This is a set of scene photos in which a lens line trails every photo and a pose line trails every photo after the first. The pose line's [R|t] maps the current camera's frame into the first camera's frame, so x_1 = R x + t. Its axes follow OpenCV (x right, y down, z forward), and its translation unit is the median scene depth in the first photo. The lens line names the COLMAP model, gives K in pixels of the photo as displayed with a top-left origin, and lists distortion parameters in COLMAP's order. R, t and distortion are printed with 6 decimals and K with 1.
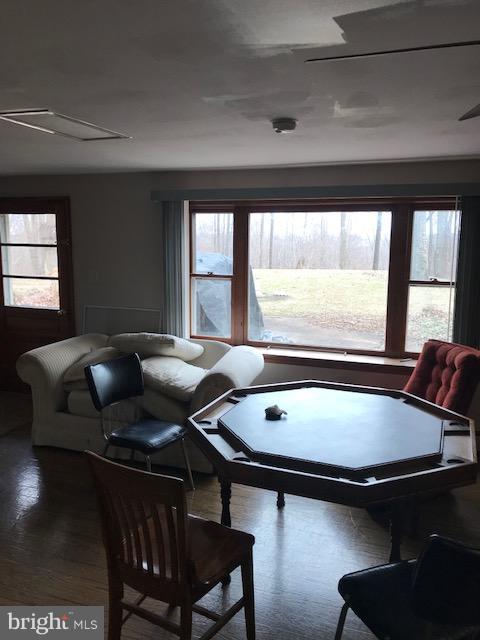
lens RADIAL K [[519.9, 0, 238.5], [0, 519.9, 319.7], [0, 0, 1]] dist [0.017097, -0.019202]
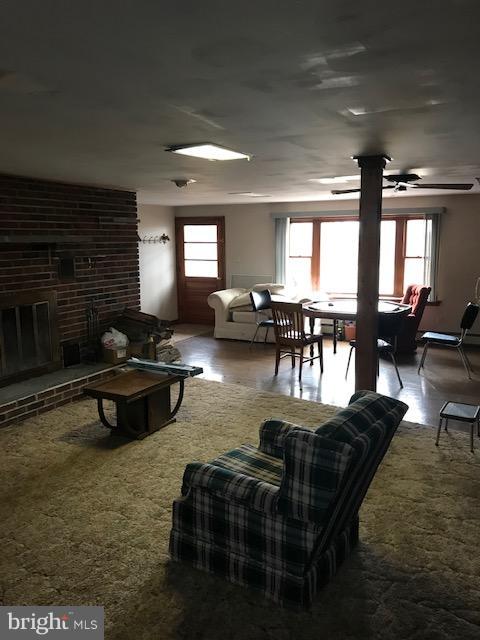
lens RADIAL K [[519.9, 0, 241.4], [0, 519.9, 317.1], [0, 0, 1]] dist [0.017097, -0.019202]
pose [[0.992747, 0.000835, -0.120222, -0.039810], [-0.002240, 0.999931, -0.011553, 0.164134], [0.120204, 0.011739, 0.992680, -0.938586]]
